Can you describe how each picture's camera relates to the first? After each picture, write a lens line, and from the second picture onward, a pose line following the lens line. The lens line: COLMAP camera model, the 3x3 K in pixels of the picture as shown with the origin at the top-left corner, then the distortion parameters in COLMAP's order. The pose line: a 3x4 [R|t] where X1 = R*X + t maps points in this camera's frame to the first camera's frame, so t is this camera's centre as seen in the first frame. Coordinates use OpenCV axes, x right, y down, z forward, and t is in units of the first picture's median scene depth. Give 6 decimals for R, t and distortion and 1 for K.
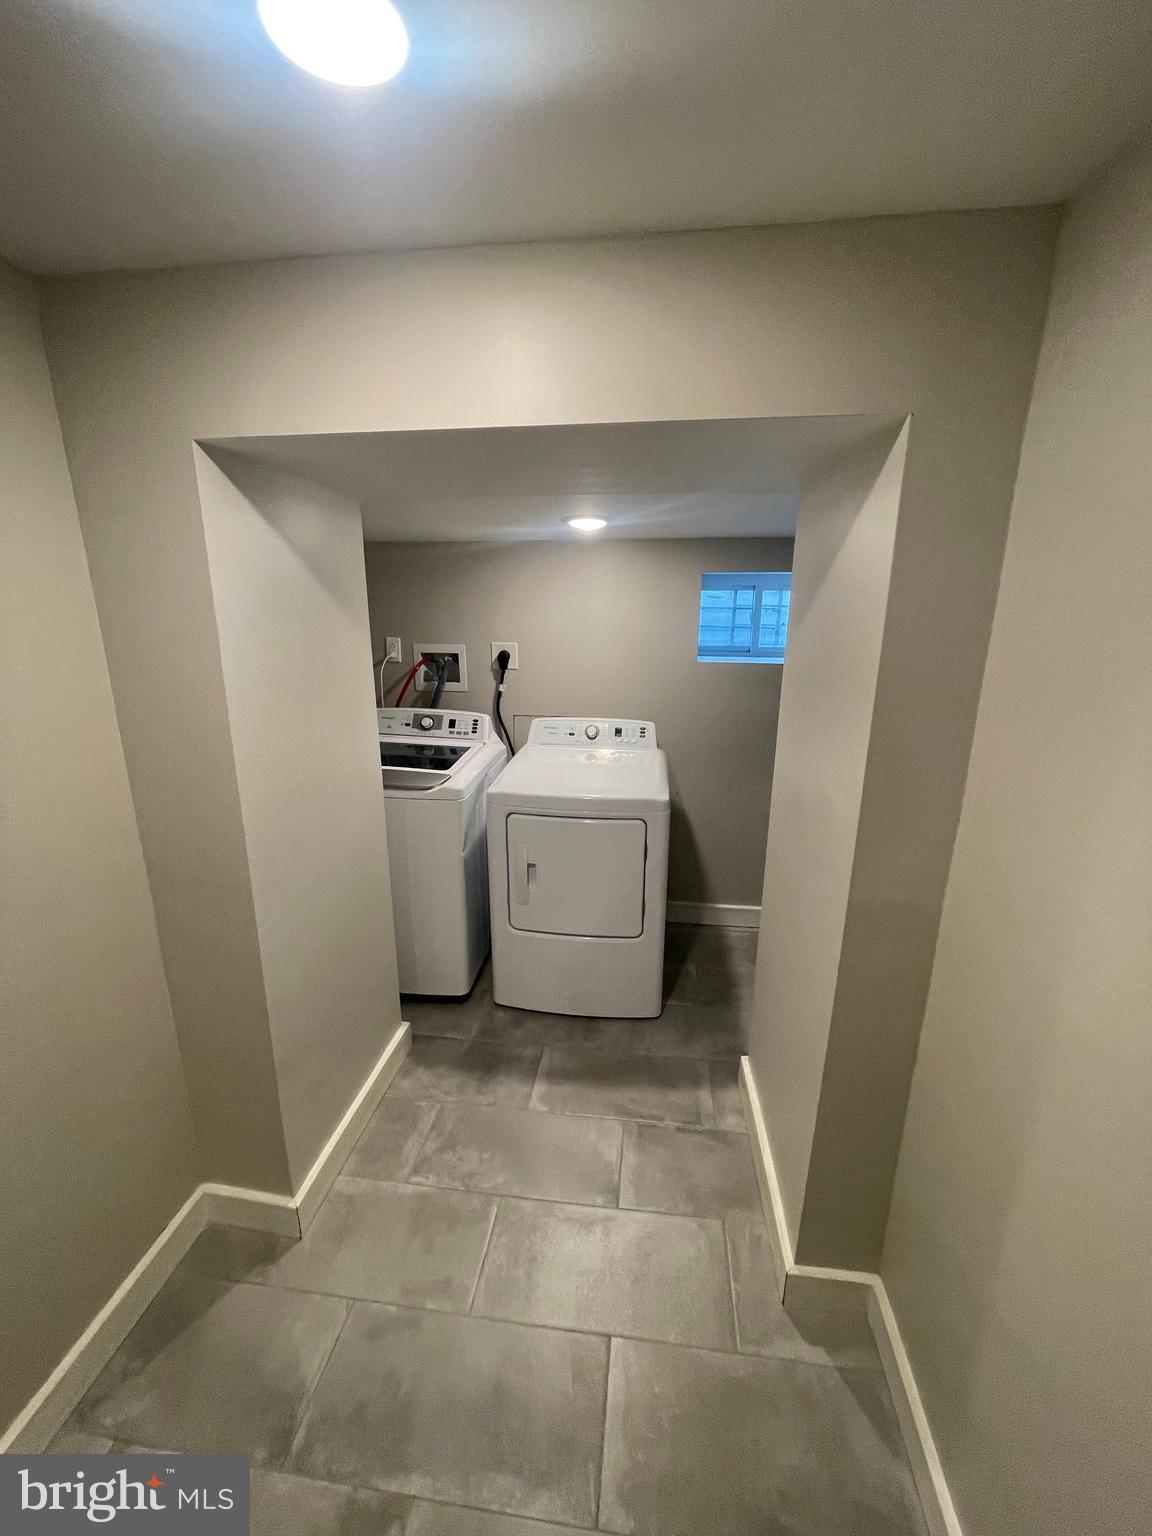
lens RADIAL K [[617.2, 0, 579.9], [0, 617.2, 769.8], [0, 0, 1]] dist [0.000924, 0.003190]
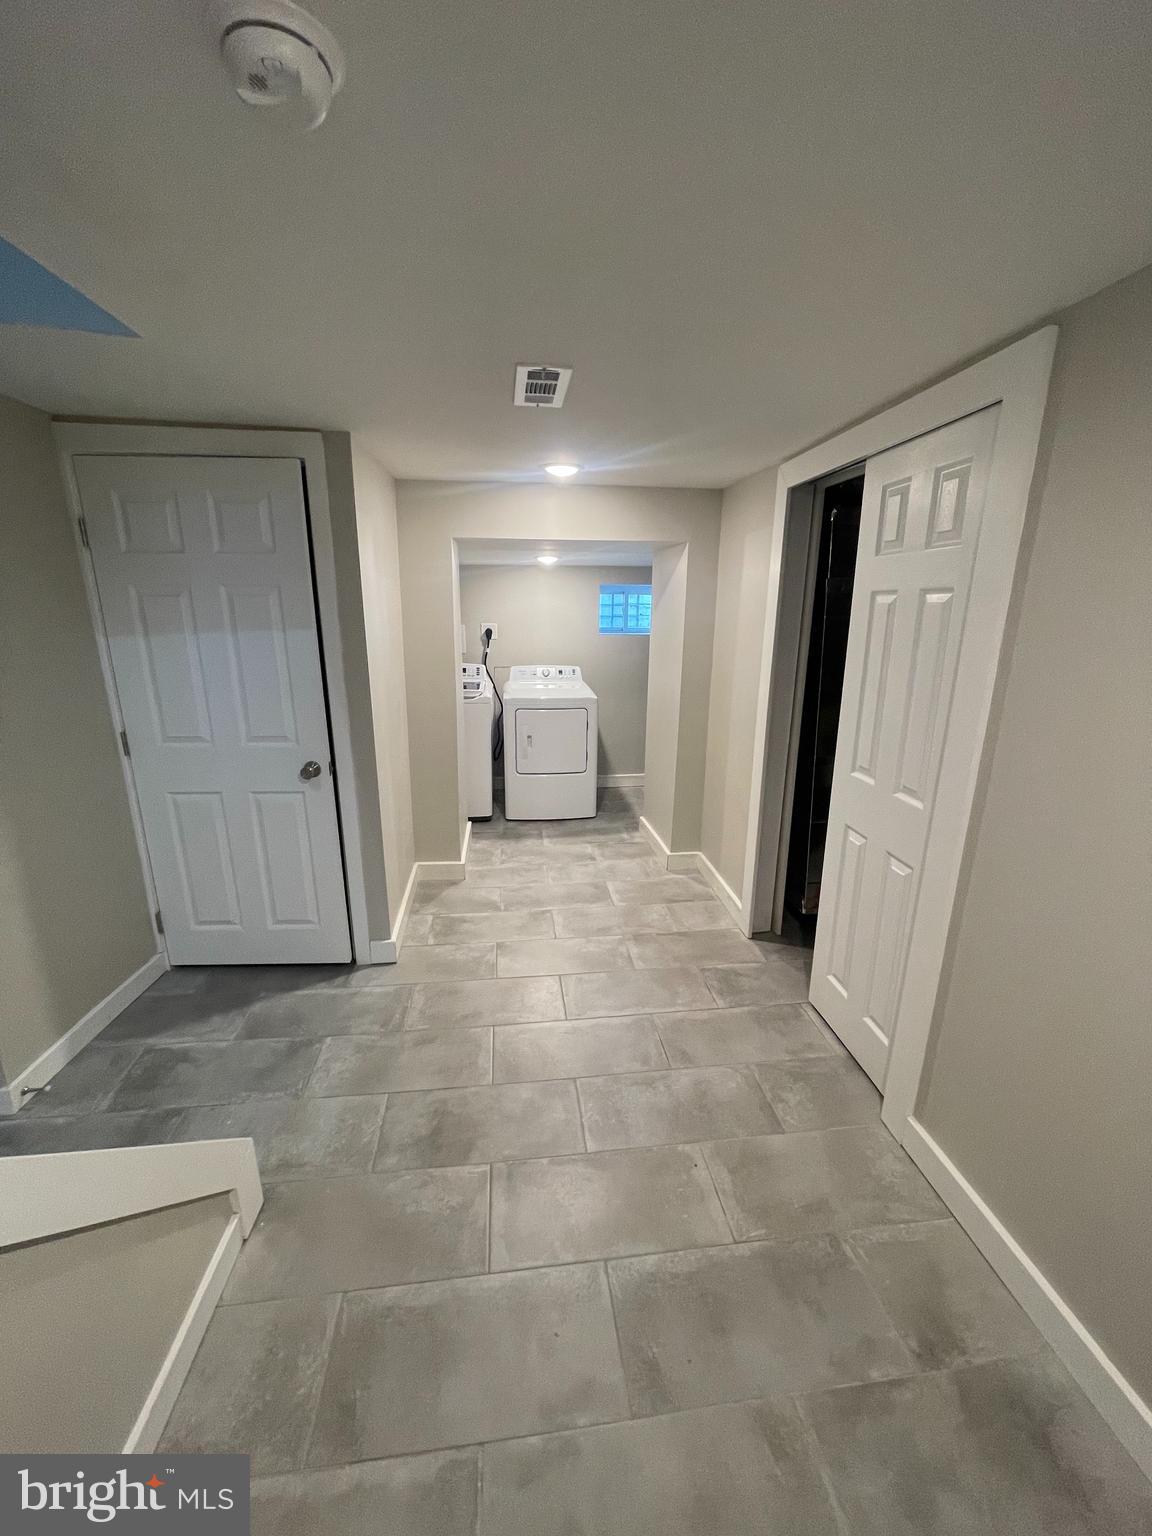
lens RADIAL K [[617.2, 0, 576.6], [0, 617.2, 769.0], [0, 0, 1]] dist [0.000924, 0.003190]
pose [[0.970533, -0.055907, 0.234391, -0.372768], [0.057236, 0.998360, 0.001133, 0.249922], [-0.234070, 0.012316, 0.972142, -0.857068]]
